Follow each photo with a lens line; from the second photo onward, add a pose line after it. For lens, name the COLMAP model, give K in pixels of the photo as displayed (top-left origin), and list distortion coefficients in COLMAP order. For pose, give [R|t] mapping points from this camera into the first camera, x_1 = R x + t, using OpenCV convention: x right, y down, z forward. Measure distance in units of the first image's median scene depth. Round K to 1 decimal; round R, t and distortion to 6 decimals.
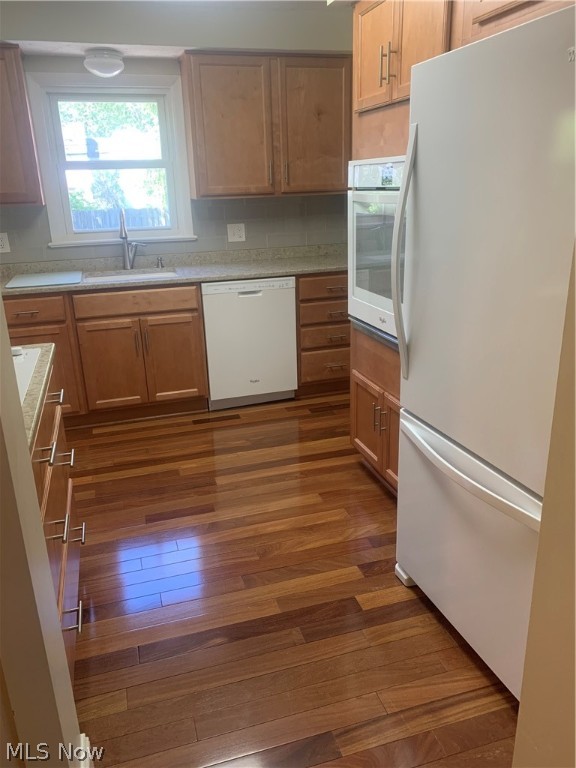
lens RADIAL K [[585.1, 0, 288.1], [0, 585.1, 382.5], [0, 0, 1]] dist [0.036717, -0.034057]
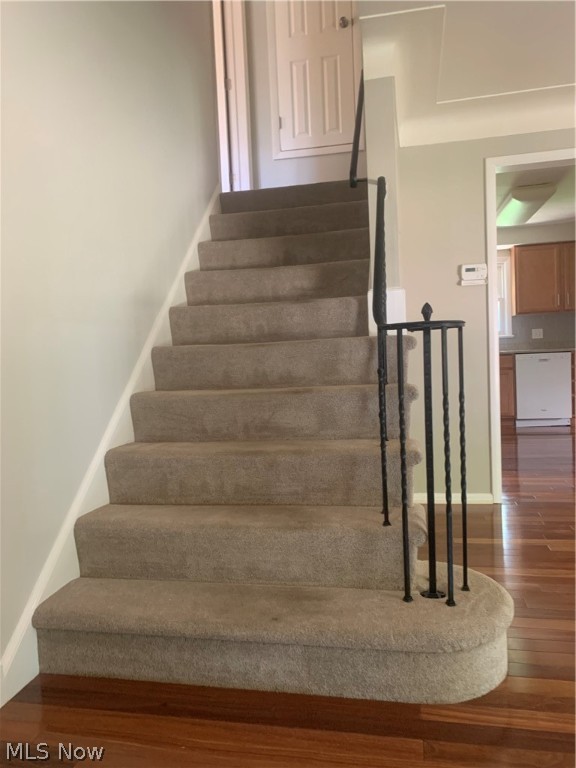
lens RADIAL K [[585.1, 0, 286.1], [0, 585.1, 386.7], [0, 0, 1]] dist [0.036717, -0.034057]
pose [[0.877023, 0.018164, -0.480104, 0.112442], [-0.143710, 0.963452, -0.226069, 0.452464], [0.458451, 0.267263, 0.847581, -0.899841]]
